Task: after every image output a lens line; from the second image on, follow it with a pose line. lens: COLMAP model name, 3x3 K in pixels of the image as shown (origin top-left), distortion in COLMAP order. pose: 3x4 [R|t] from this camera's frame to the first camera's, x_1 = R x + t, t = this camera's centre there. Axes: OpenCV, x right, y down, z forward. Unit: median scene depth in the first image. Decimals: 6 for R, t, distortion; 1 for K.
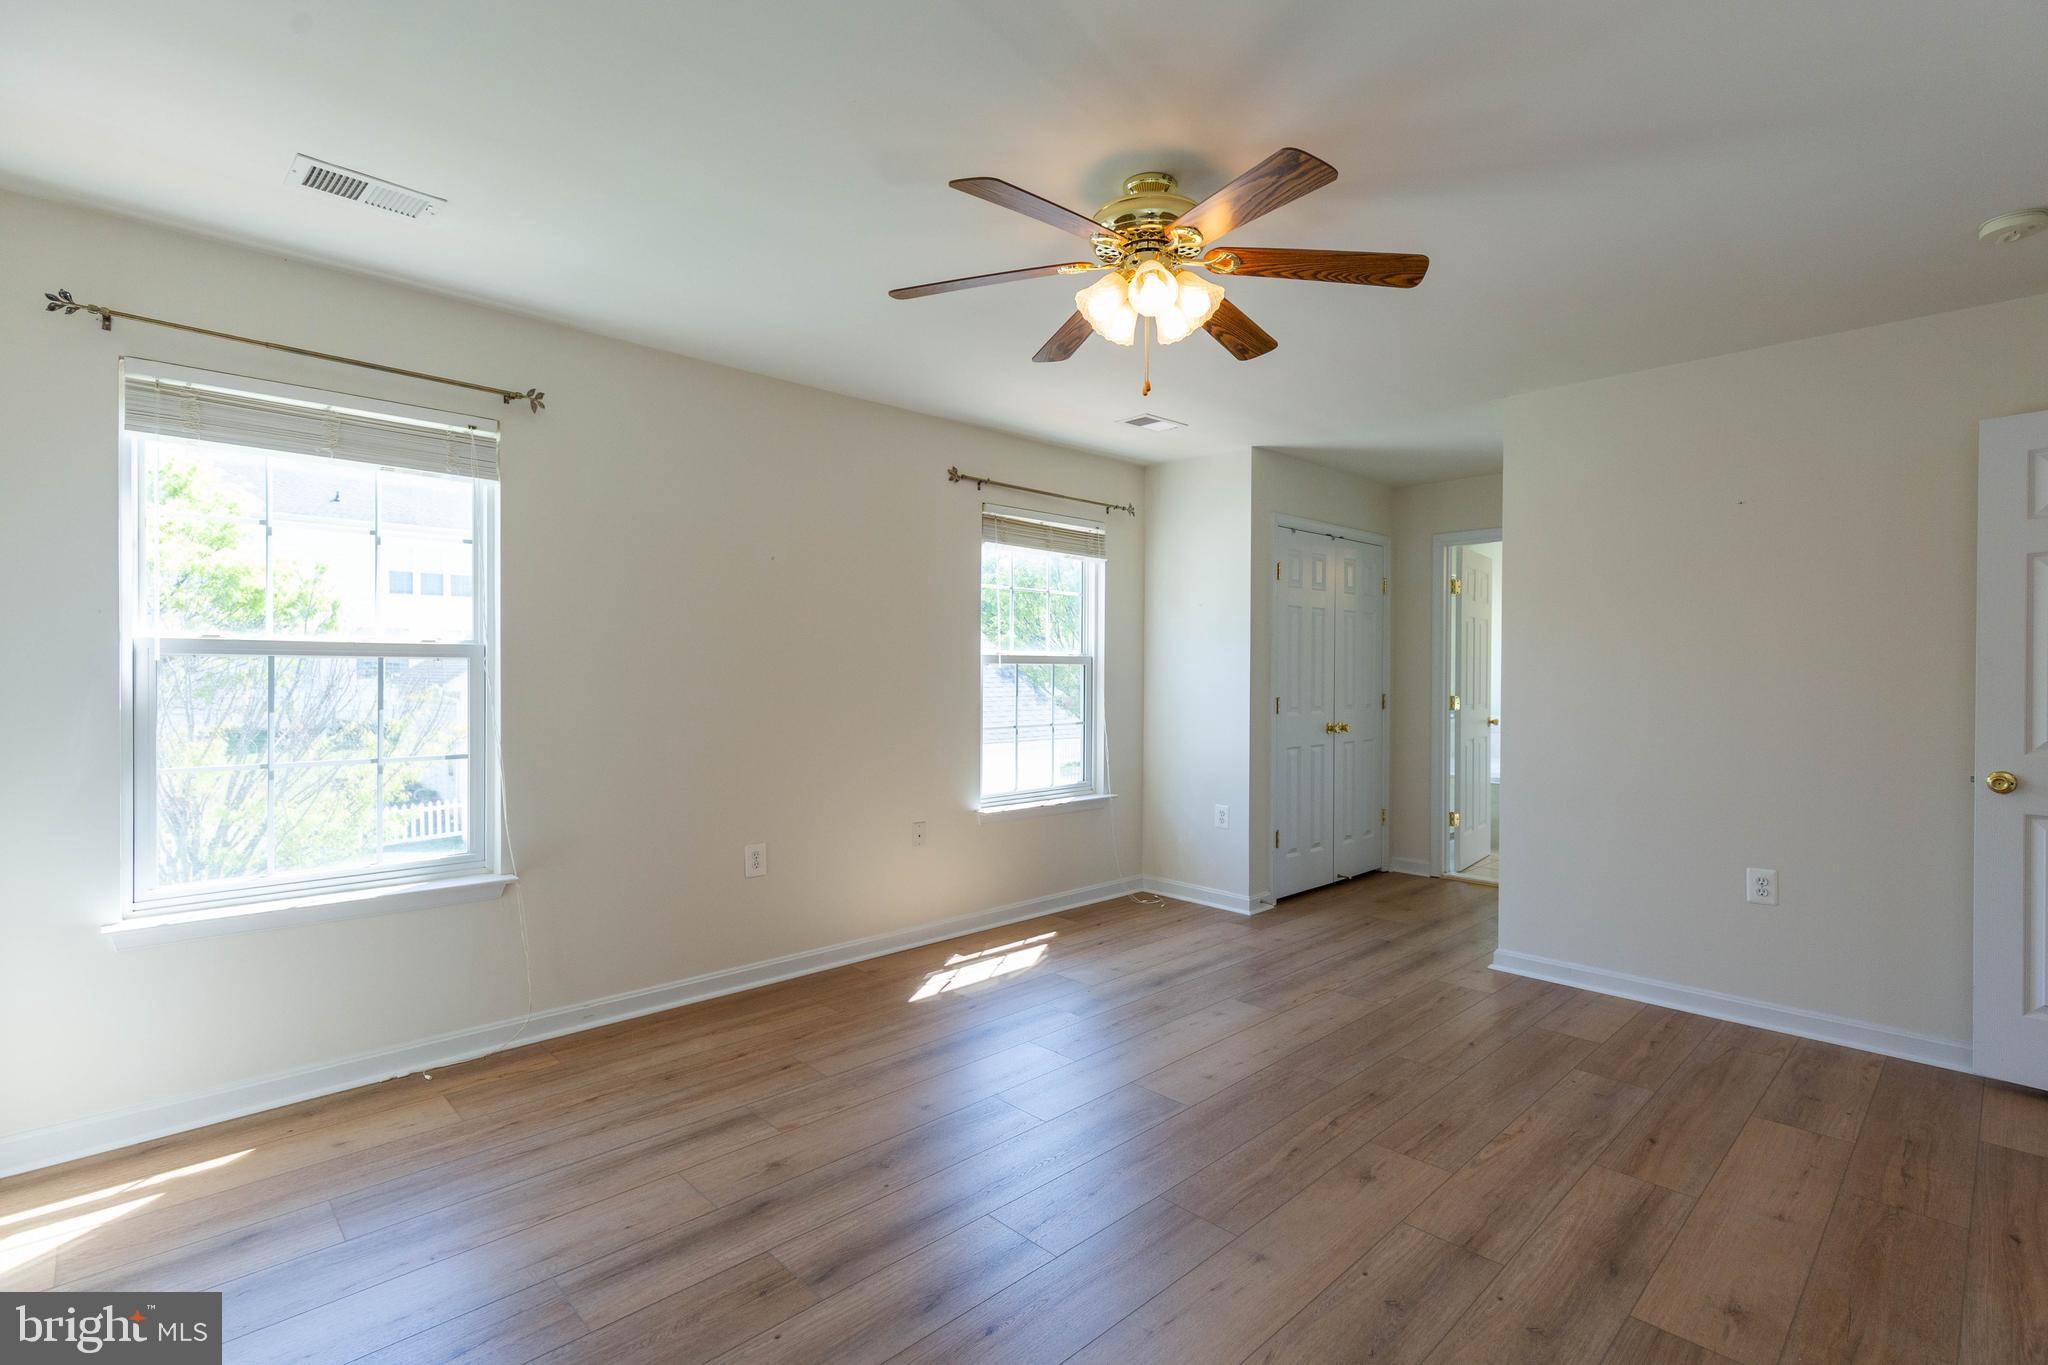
lens RADIAL K [[948.5, 0, 1037.6], [0, 948.5, 686.9], [0, 0, 1]] dist [0.008104, -0.002733]
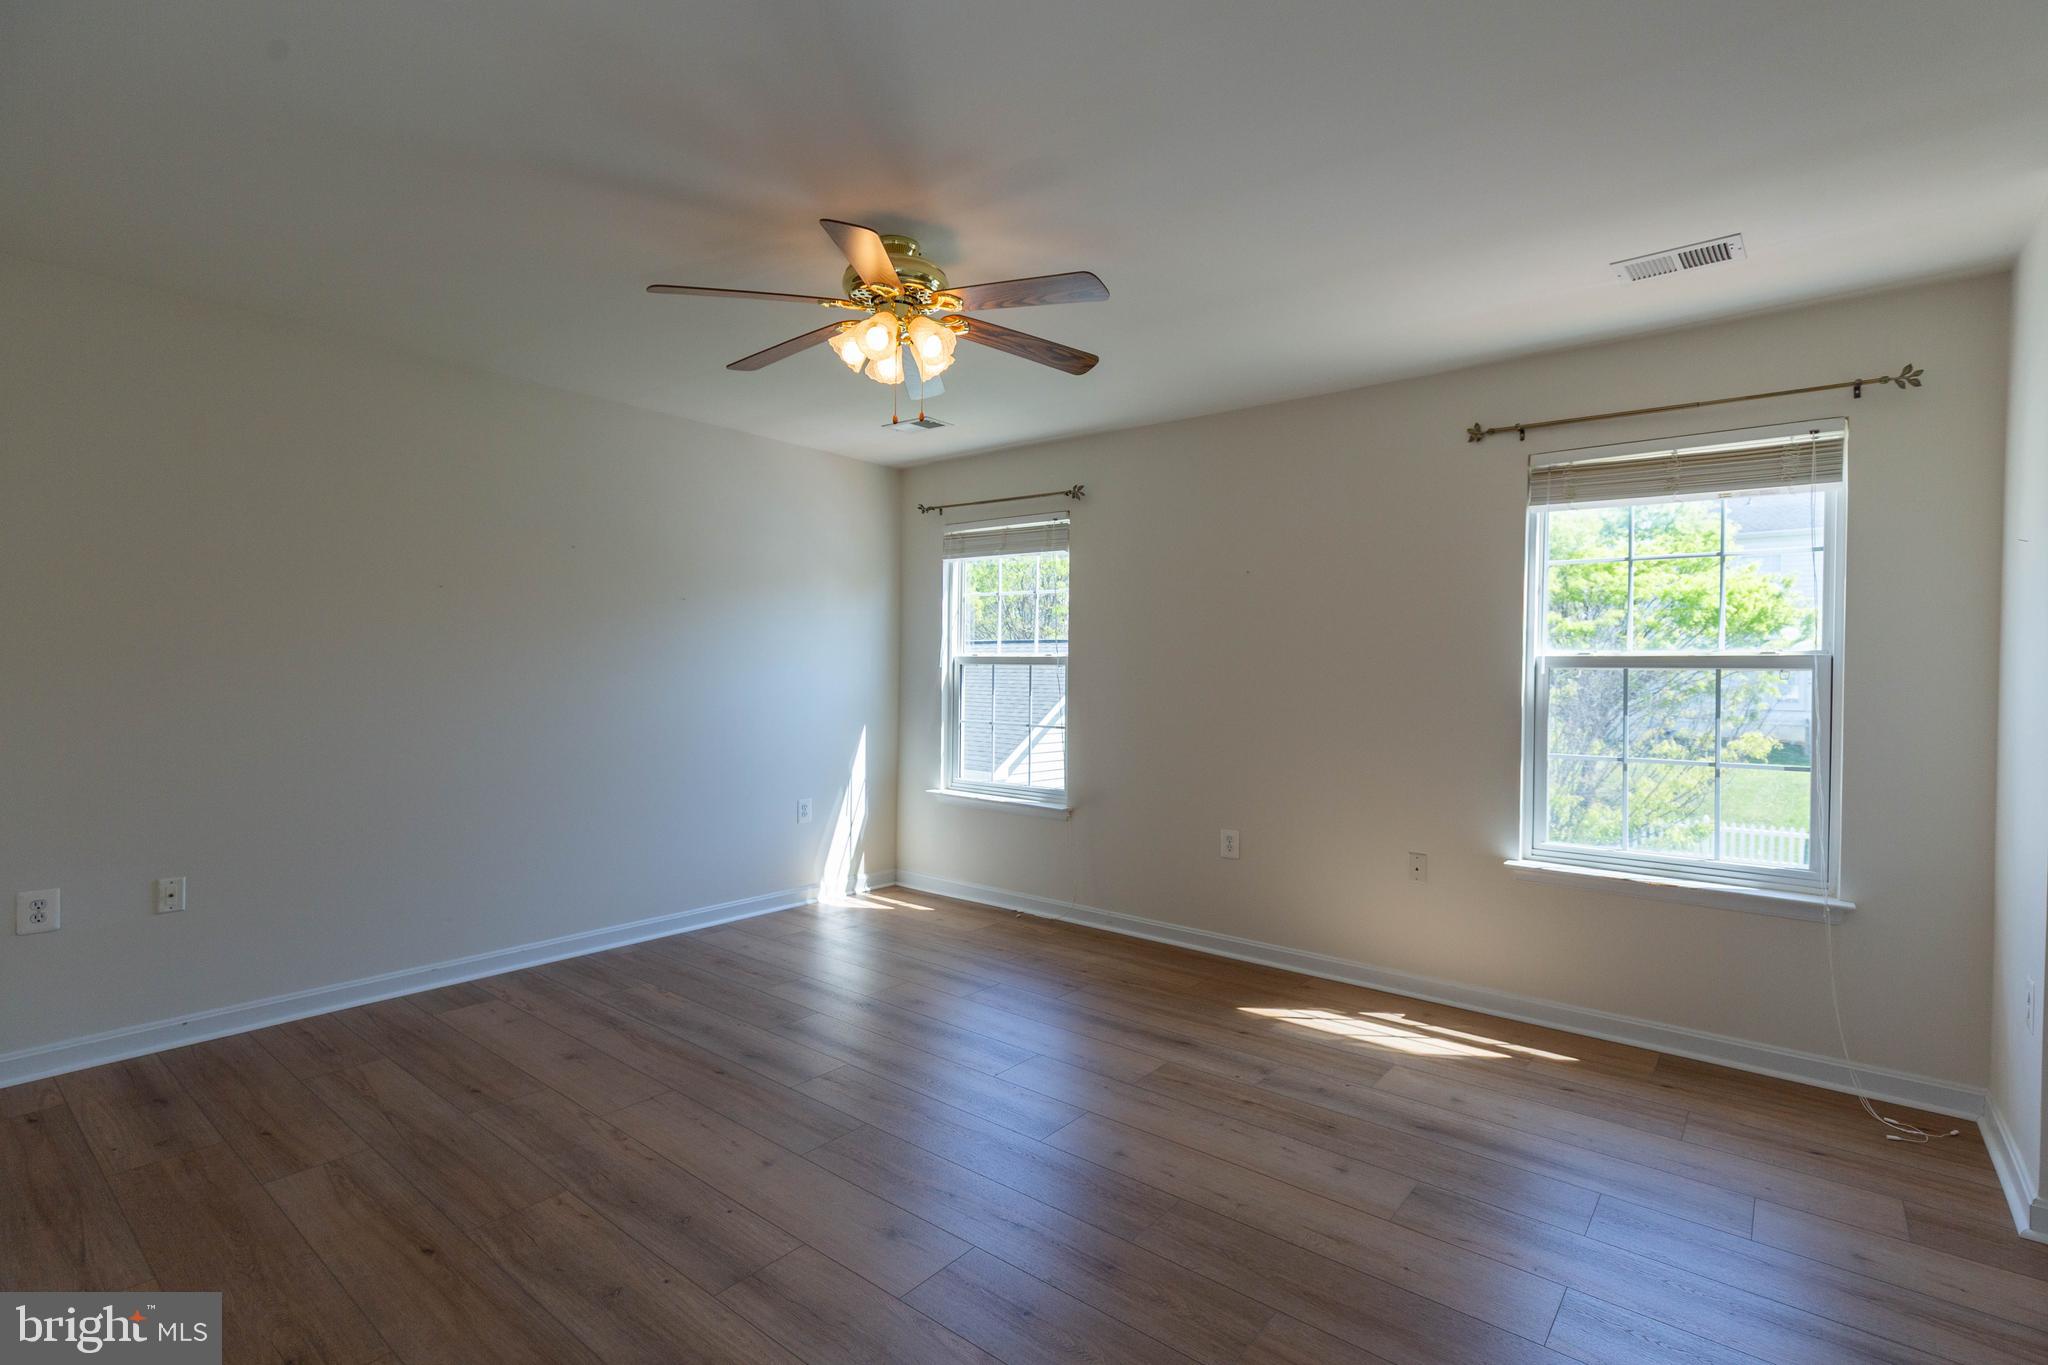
lens RADIAL K [[948.5, 0, 1051.5], [0, 948.5, 683.5], [0, 0, 1]] dist [0.008104, -0.002733]
pose [[0.131586, 0.008931, -0.991264, 0.753690], [-0.029449, 0.999553, 0.005096, -0.005646], [0.990867, 0.028521, 0.131791, 0.614296]]
